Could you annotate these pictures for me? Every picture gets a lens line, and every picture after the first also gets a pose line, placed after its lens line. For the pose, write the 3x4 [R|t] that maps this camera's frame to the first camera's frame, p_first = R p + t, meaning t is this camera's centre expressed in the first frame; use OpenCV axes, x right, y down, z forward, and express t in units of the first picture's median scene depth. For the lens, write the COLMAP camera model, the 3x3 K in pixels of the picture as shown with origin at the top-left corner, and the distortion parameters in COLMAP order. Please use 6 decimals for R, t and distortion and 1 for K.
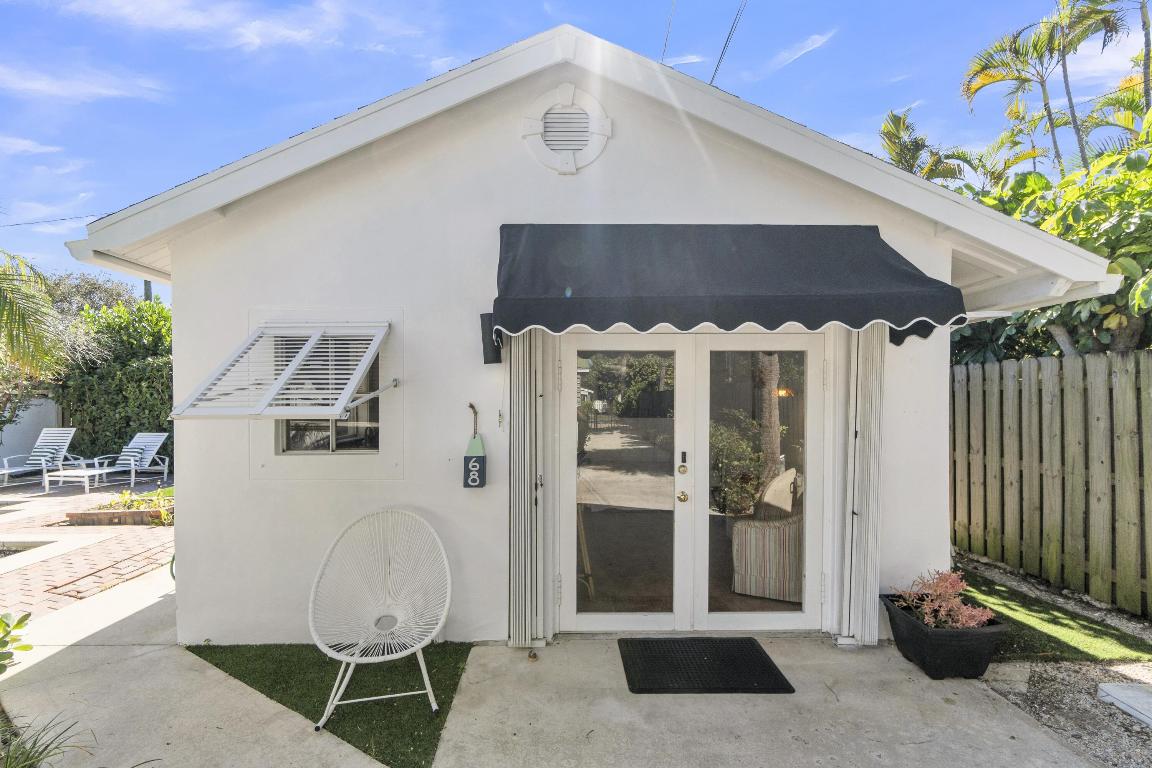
lens RADIAL K [[510.4, 0, 562.1], [0, 510.4, 404.2], [0, 0, 1]] dist [-0.000127, -0.000088]
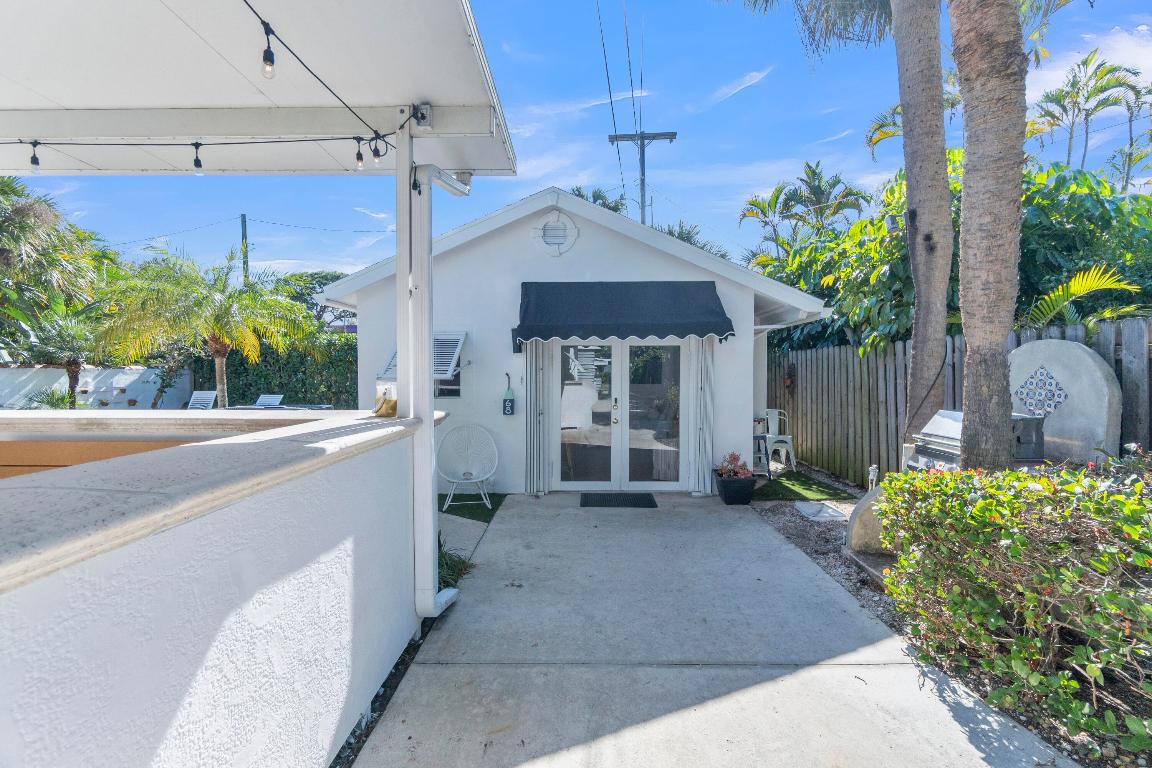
lens RADIAL K [[510.4, 0, 578.7], [0, 510.4, 377.3], [0, 0, 1]] dist [-0.000127, -0.000088]
pose [[0.999650, 0.000471, -0.026461, 0.153708], [-0.000303, 0.999980, 0.006353, 0.001803], [0.026463, -0.006343, 0.999630, -0.976130]]
